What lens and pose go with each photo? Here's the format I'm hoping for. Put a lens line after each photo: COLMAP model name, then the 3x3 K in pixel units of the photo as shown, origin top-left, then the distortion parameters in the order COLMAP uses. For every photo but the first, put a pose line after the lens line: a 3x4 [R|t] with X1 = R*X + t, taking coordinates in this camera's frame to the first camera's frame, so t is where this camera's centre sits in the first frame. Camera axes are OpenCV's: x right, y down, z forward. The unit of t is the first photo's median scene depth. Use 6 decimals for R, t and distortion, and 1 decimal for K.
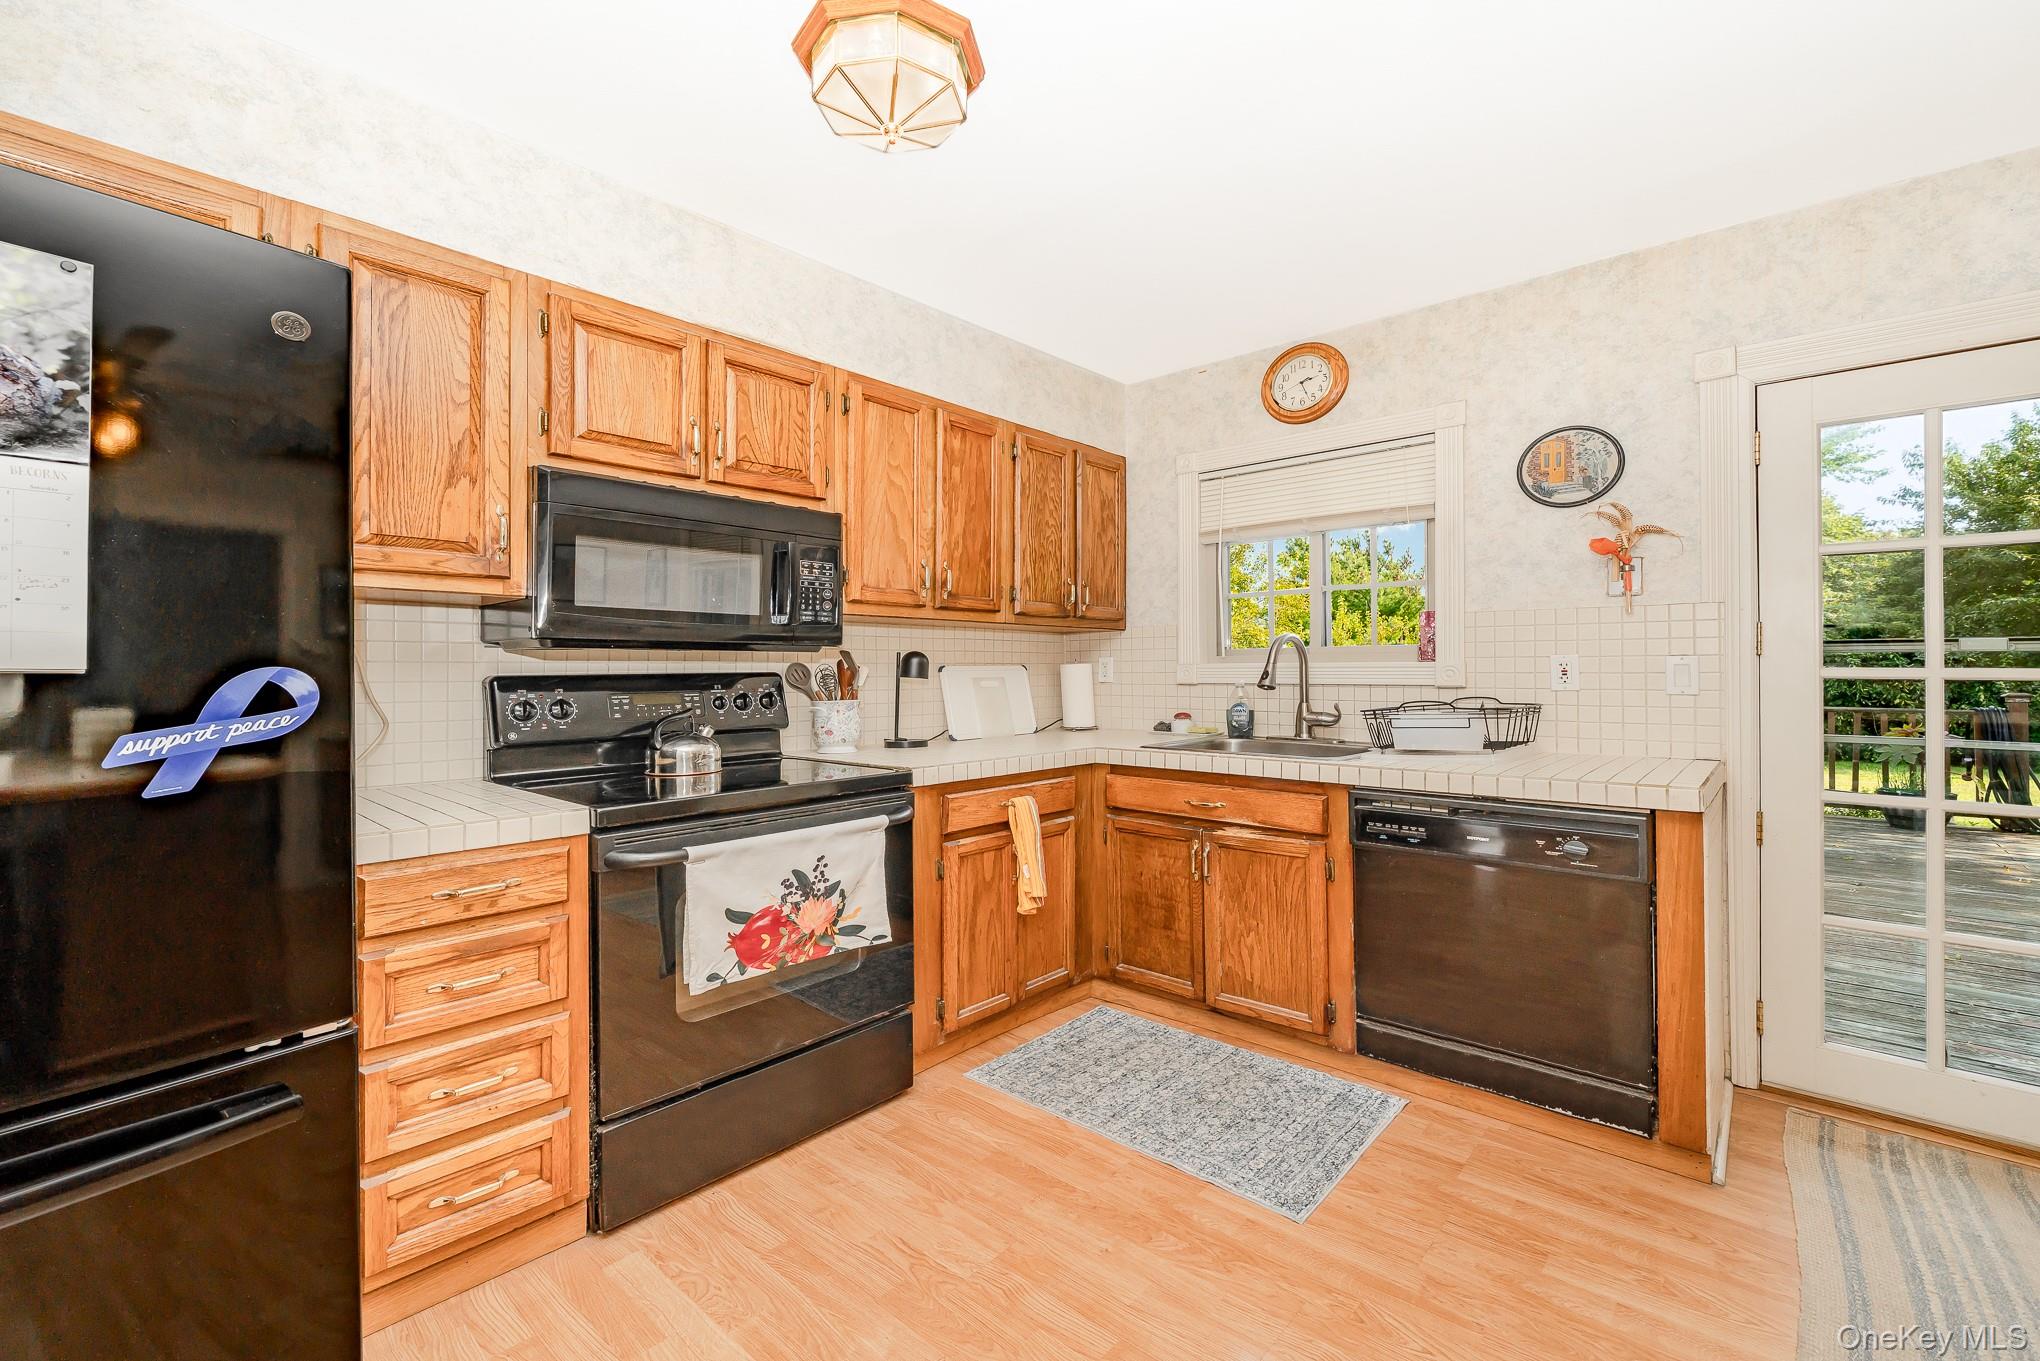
lens RADIAL K [[811.2, 0, 881.6], [0, 811.2, 660.9], [0, 0, 1]] dist [-0.001663, -0.000341]
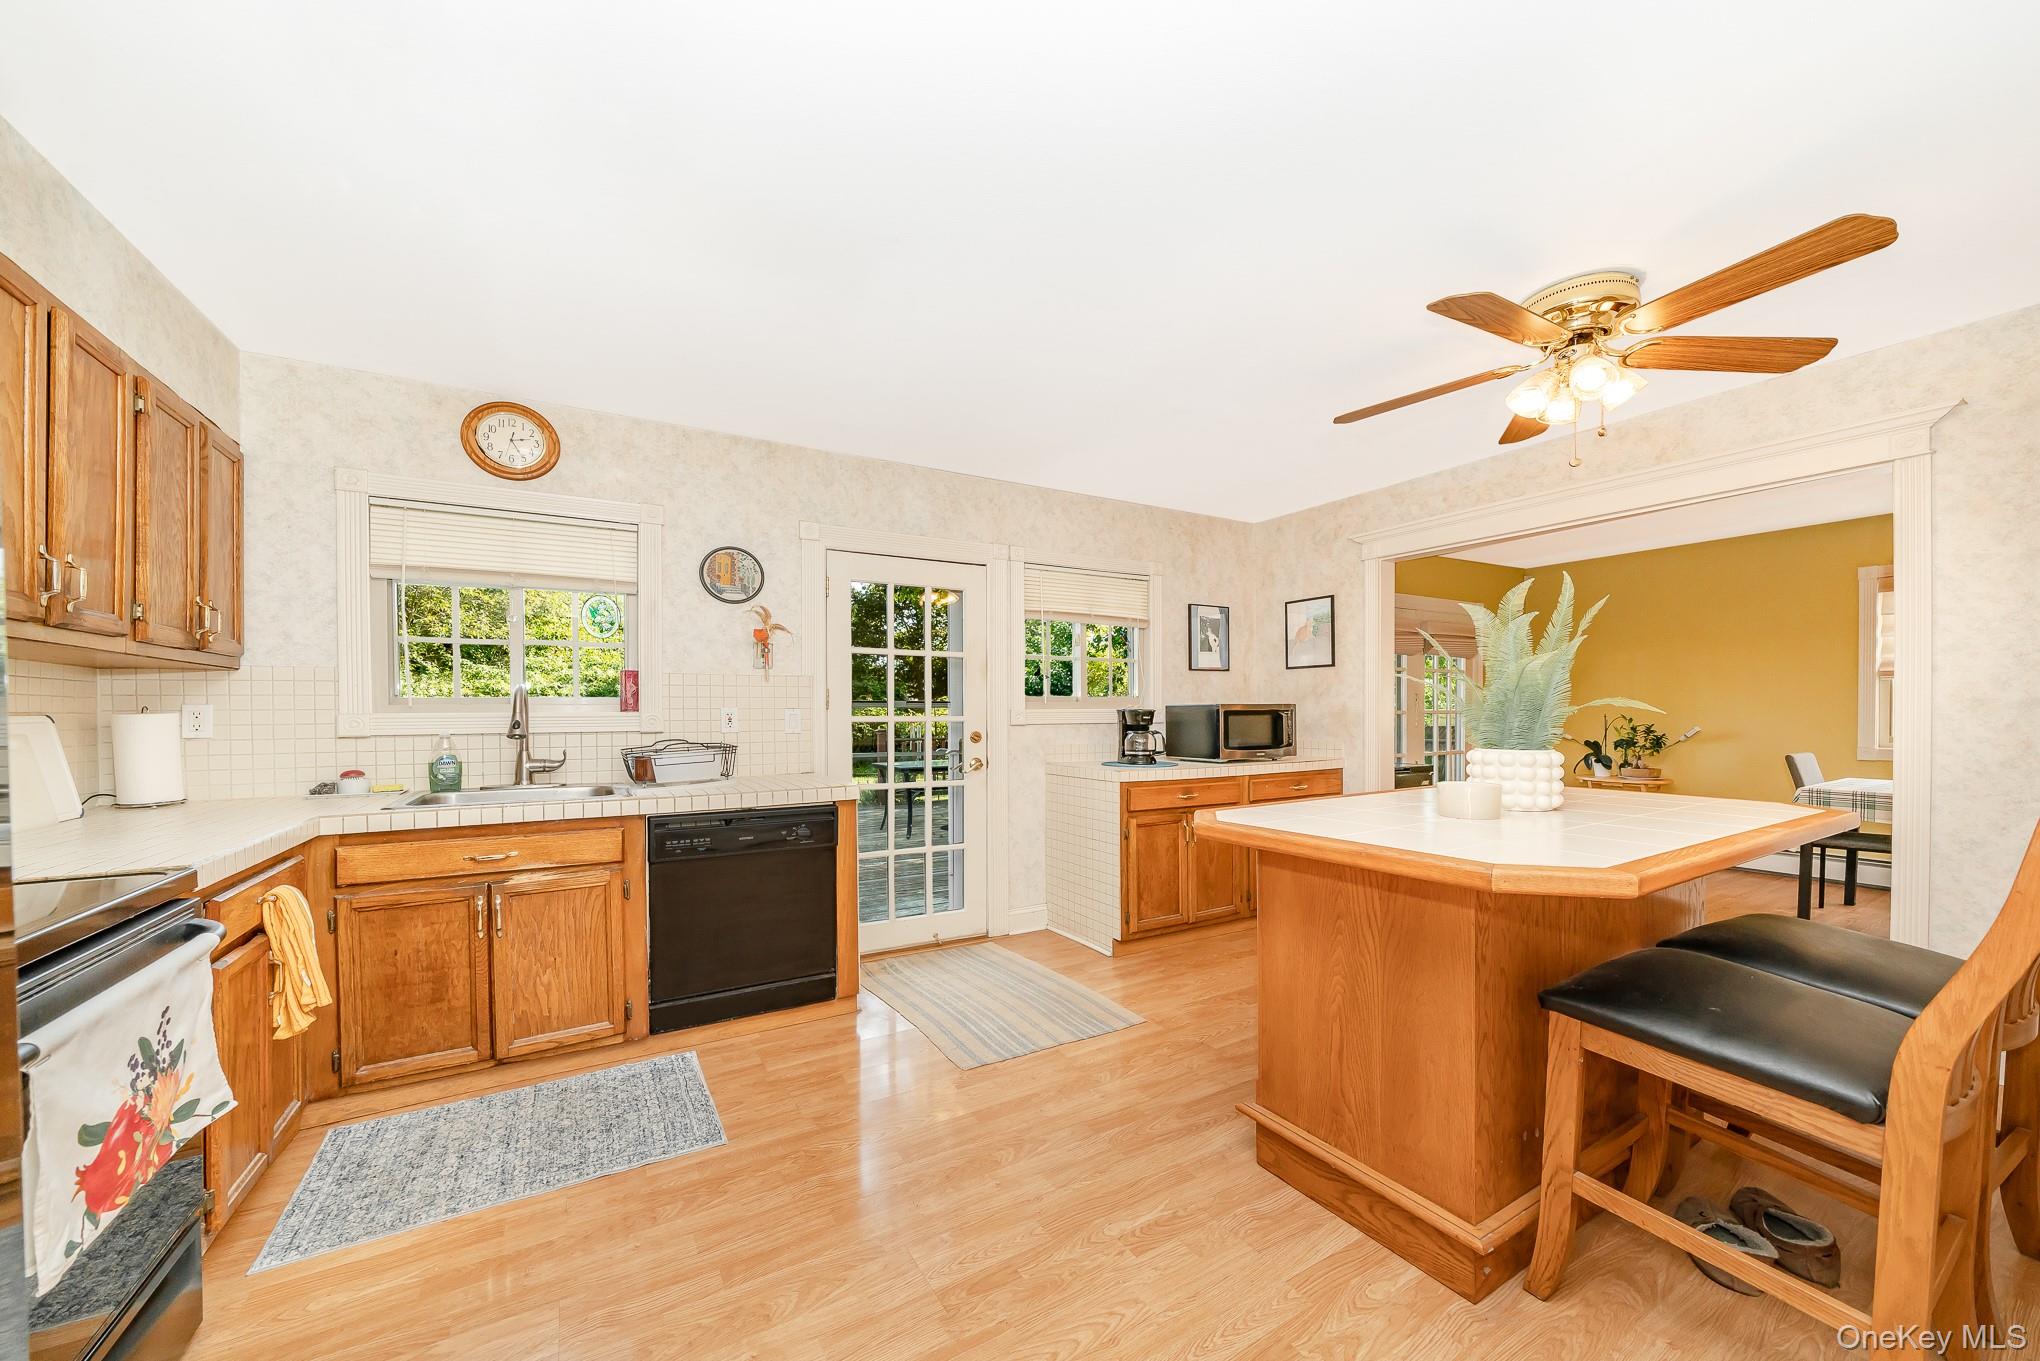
lens RADIAL K [[837.4, 0, 1011.1], [0, 837.4, 715.1], [0, 0, 1]] dist [-0.001009, -0.000060]
pose [[0.272589, -0.001197, 0.962130, -0.440030], [-0.004543, 0.999986, 0.002532, -0.000281], [-0.962120, -0.005061, 0.272580, 0.132303]]
